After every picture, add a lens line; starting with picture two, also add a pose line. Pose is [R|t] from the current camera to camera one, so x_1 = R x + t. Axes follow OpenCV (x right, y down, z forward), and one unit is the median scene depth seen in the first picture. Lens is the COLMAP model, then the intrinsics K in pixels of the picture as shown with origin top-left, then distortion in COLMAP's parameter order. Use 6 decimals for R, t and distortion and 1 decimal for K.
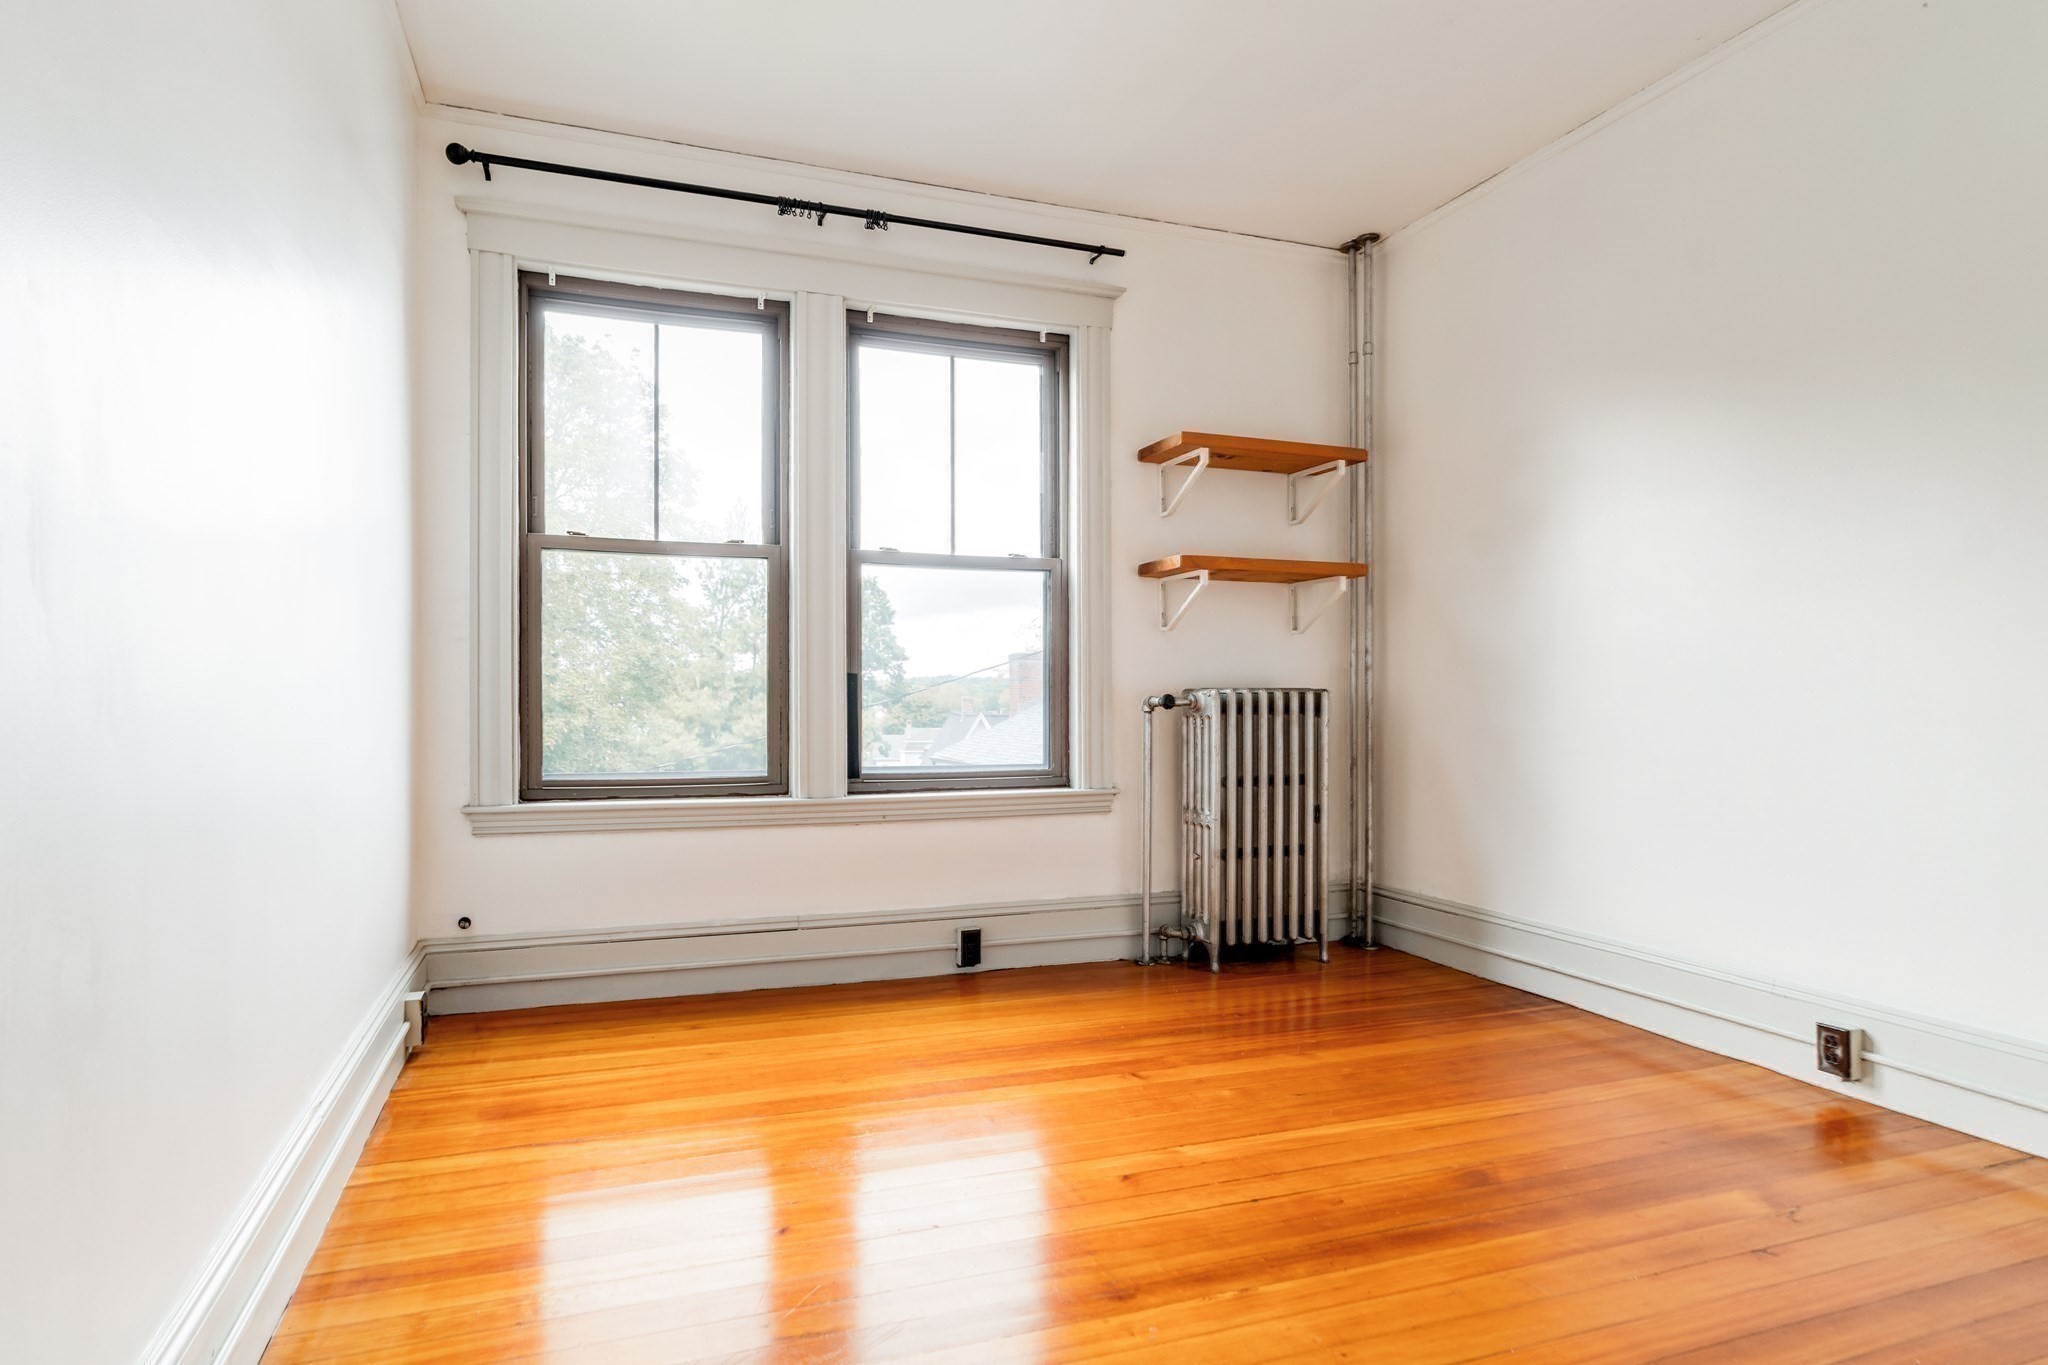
lens RADIAL K [[998.8, 0, 1025.9], [0, 998.8, 703.0], [0, 0, 1]] dist [-0.023421, -0.000030]
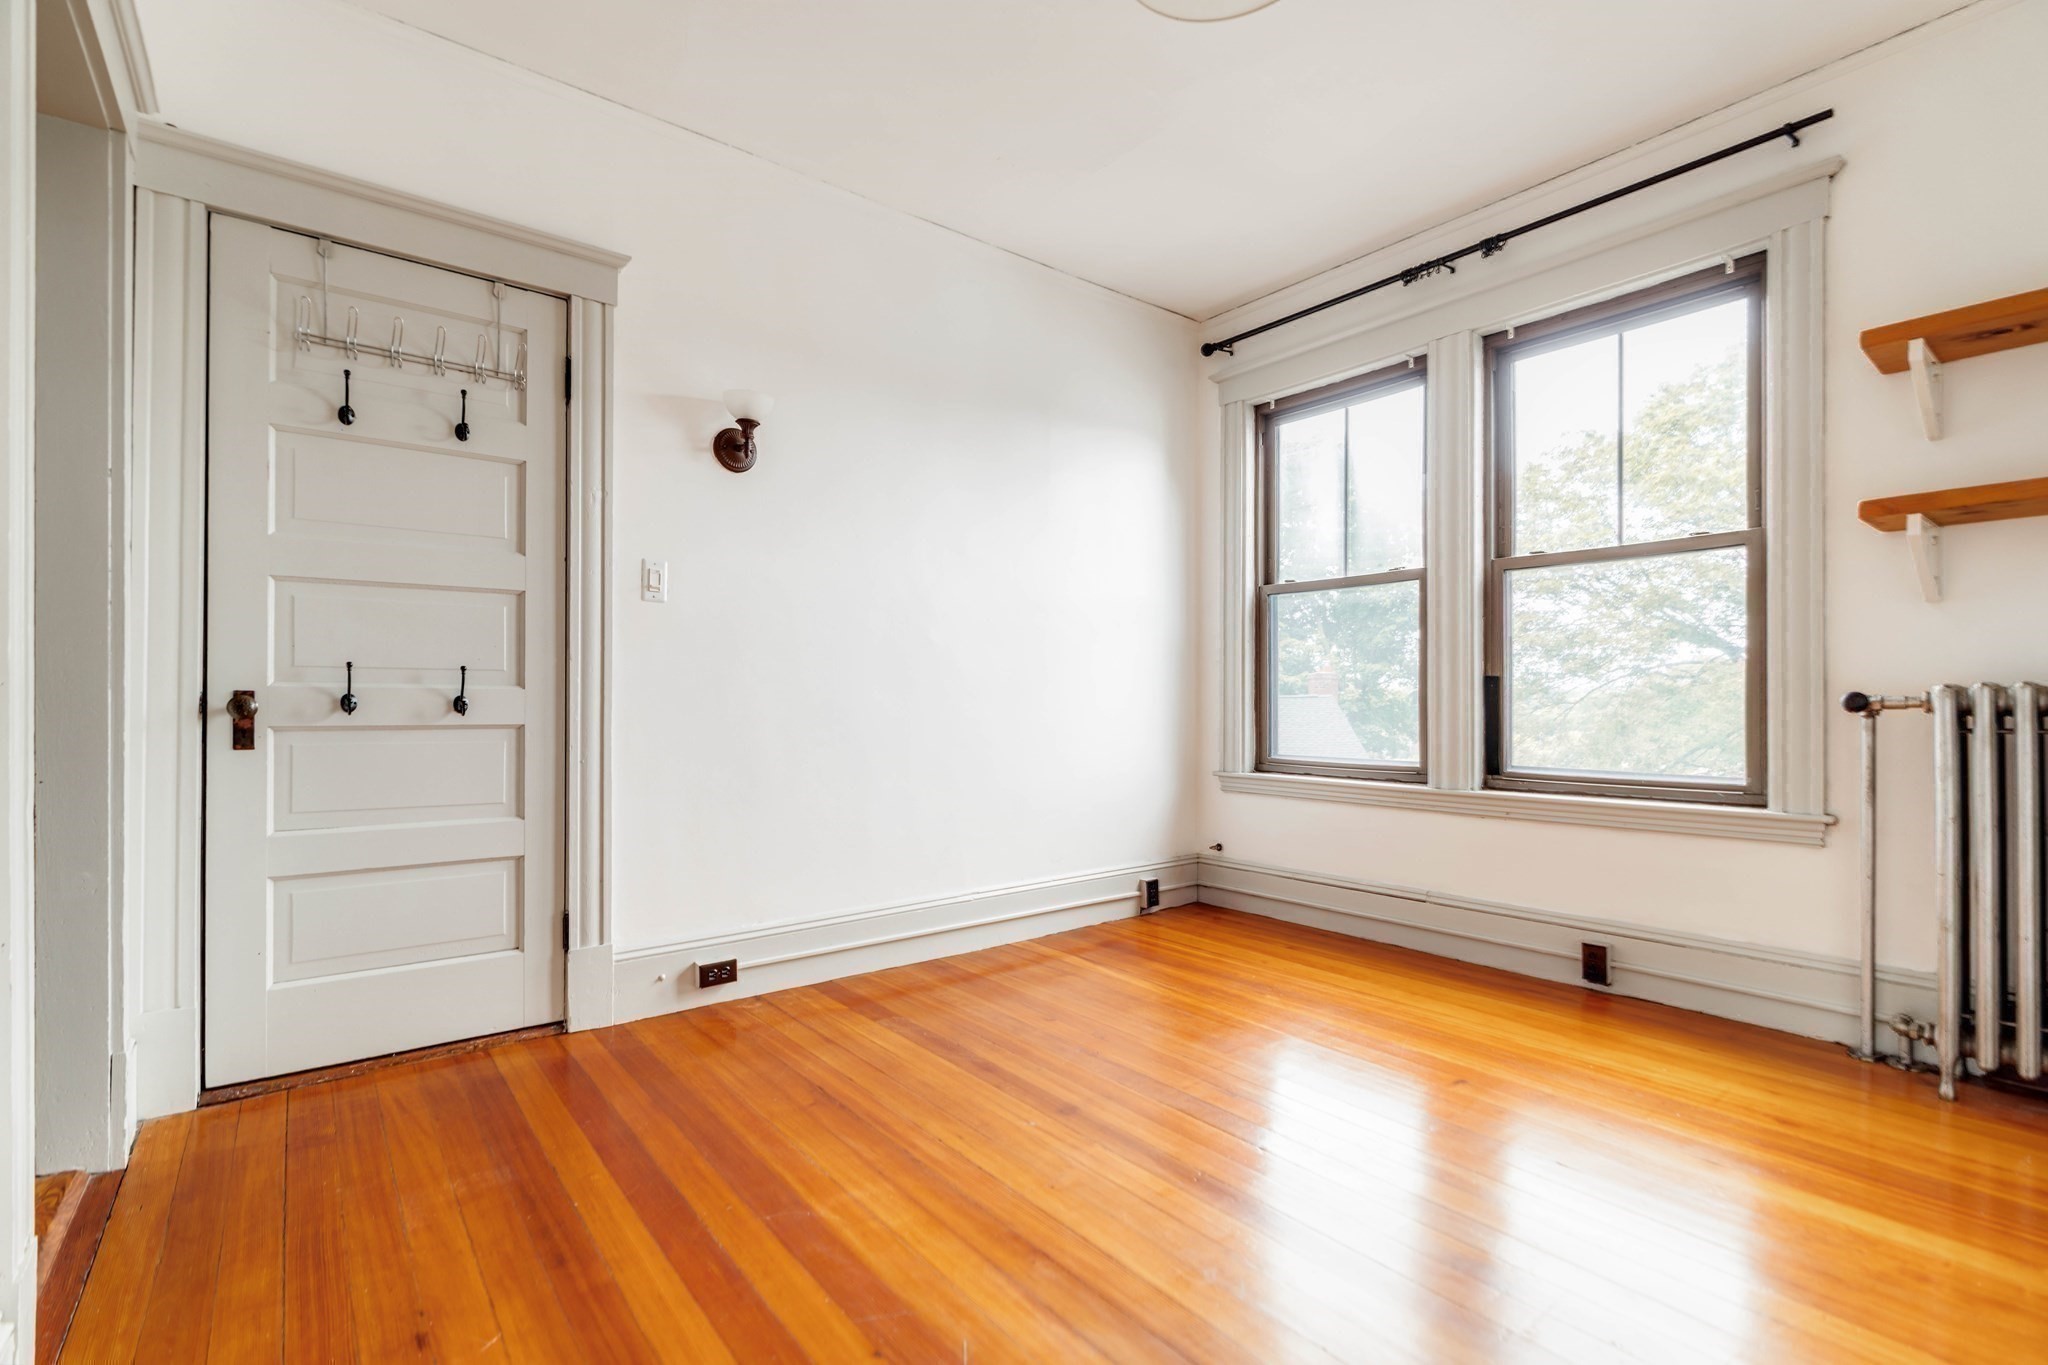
lens RADIAL K [[929.0, 0, 1036.5], [0, 929.0, 691.0], [0, 0, 1]] dist [0.002498, 0.000315]
pose [[0.355703, -0.012192, -0.934519, 0.582236], [-0.001829, 0.999904, -0.013742, 0.000771], [0.934597, 0.006597, 0.355647, 0.194914]]
